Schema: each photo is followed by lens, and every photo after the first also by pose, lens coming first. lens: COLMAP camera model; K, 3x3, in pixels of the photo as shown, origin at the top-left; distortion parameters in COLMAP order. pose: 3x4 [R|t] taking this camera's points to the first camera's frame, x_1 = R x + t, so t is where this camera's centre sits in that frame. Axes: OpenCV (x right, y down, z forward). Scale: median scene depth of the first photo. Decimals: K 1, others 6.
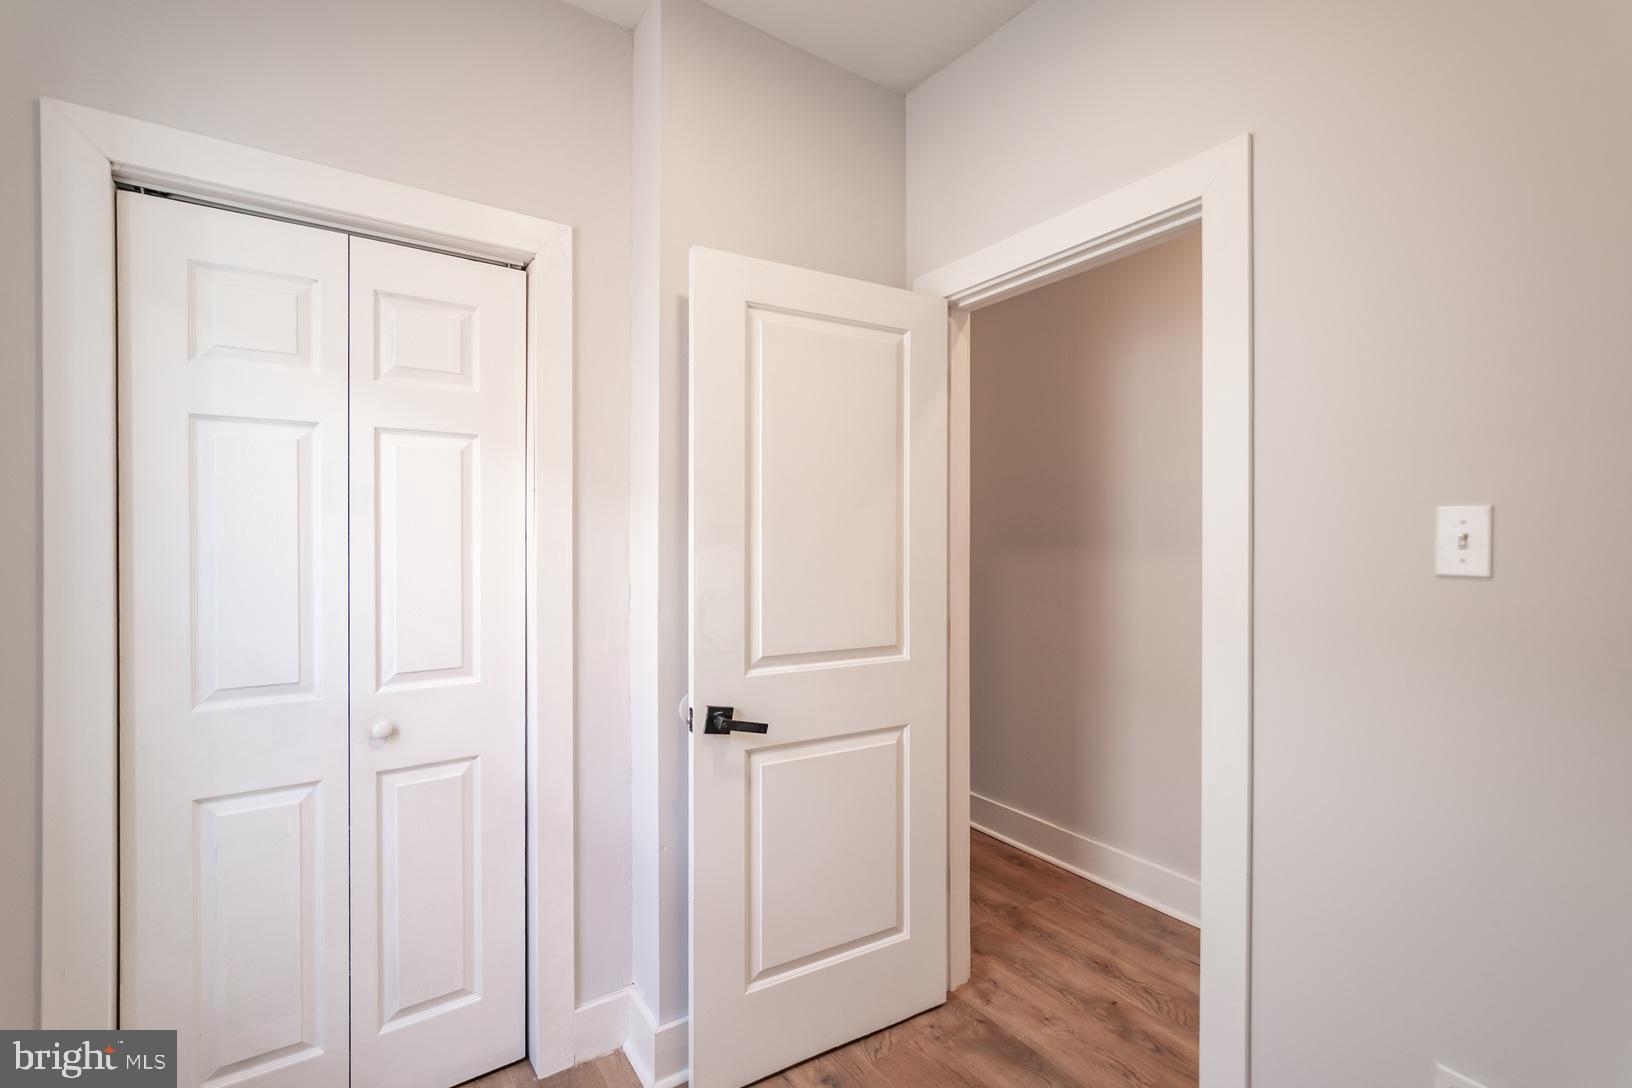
lens RADIAL K [[738.1, 0, 823.0], [0, 738.1, 540.3], [0, 0, 1]] dist [0.011455, -0.000544]
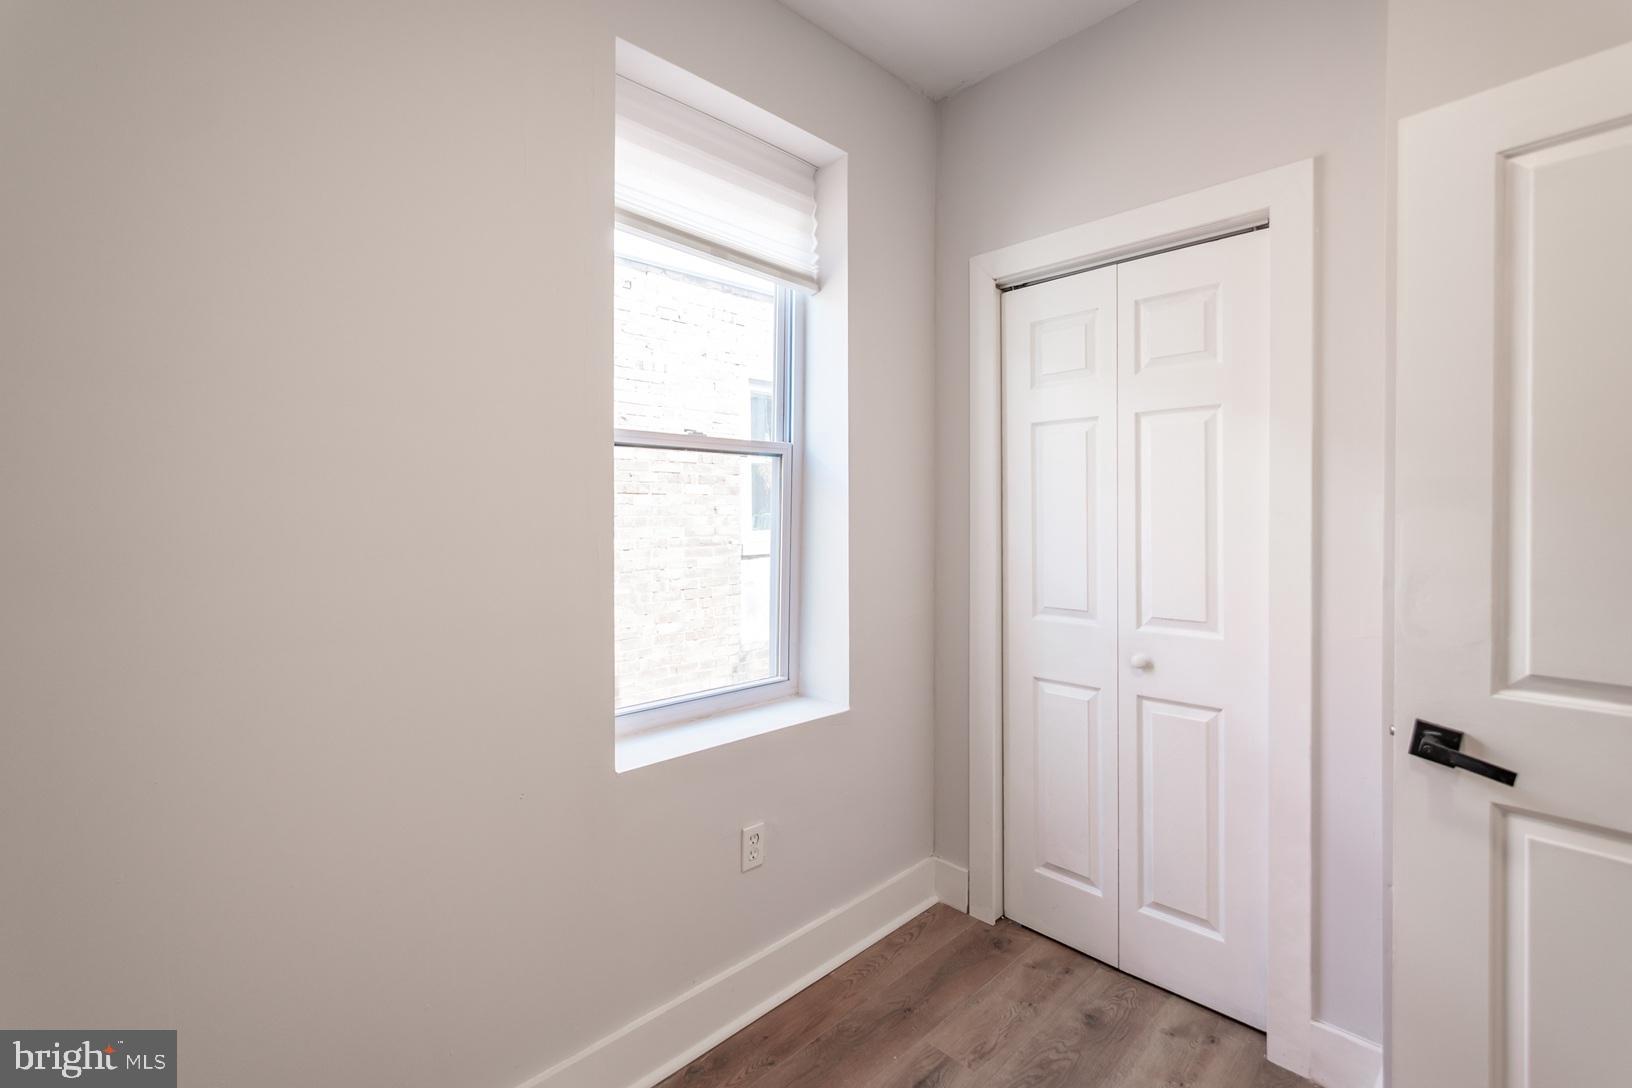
lens RADIAL K [[738.1, 0, 818.2], [0, 738.1, 513.8], [0, 0, 1]] dist [0.011455, -0.000544]
pose [[0.170464, 0.000665, -0.985364, 0.494517], [0.001021, 0.999999, 0.000852, 0.012295], [0.985363, -0.001152, 0.170463, 0.268466]]
